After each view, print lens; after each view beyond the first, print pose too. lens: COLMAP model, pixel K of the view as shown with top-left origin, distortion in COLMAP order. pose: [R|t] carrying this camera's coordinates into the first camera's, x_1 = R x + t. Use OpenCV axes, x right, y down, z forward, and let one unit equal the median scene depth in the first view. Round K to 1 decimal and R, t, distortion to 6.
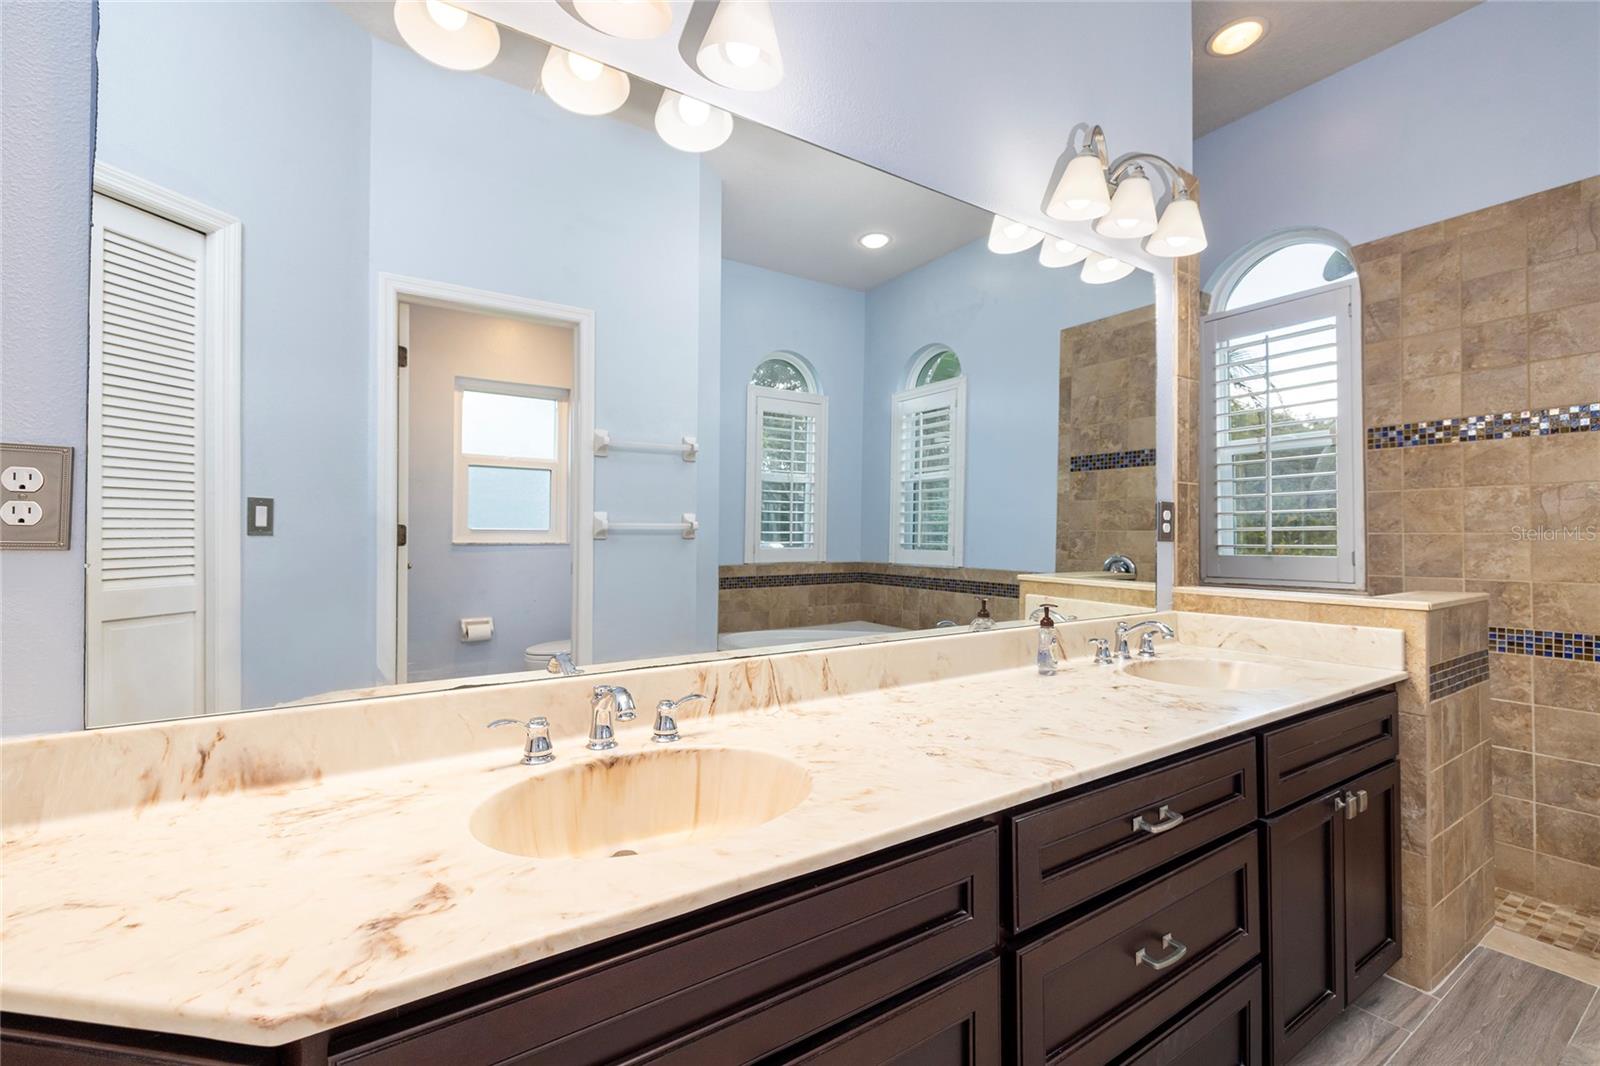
lens RADIAL K [[690.4, 0, 804.5], [0, 690.4, 527.1], [0, 0, 1]] dist [-0.000181, 0.001023]
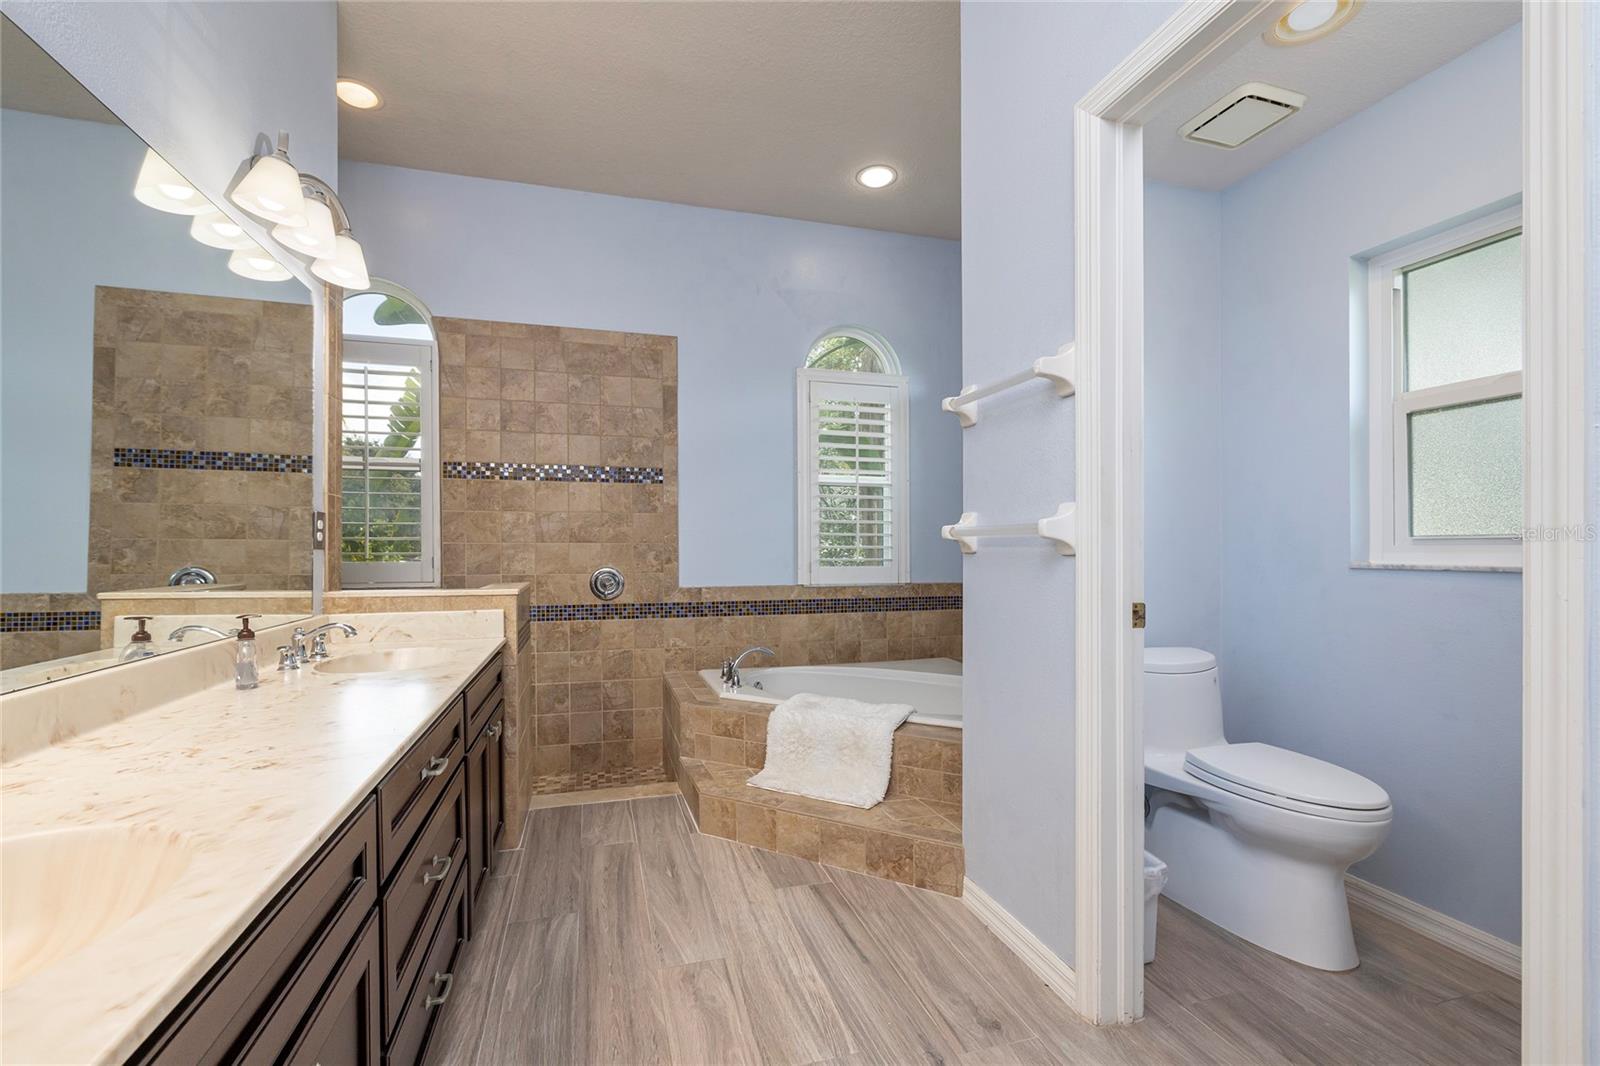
lens RADIAL K [[690.4, 0, 794.6], [0, 690.4, 543.0], [0, 0, 1]] dist [-0.000181, 0.001023]
pose [[0.281188, 0.004347, 0.959643, -0.269556], [-0.011499, 0.999933, -0.001160, 0.003423], [-0.959584, -0.010709, 0.281219, 0.005968]]
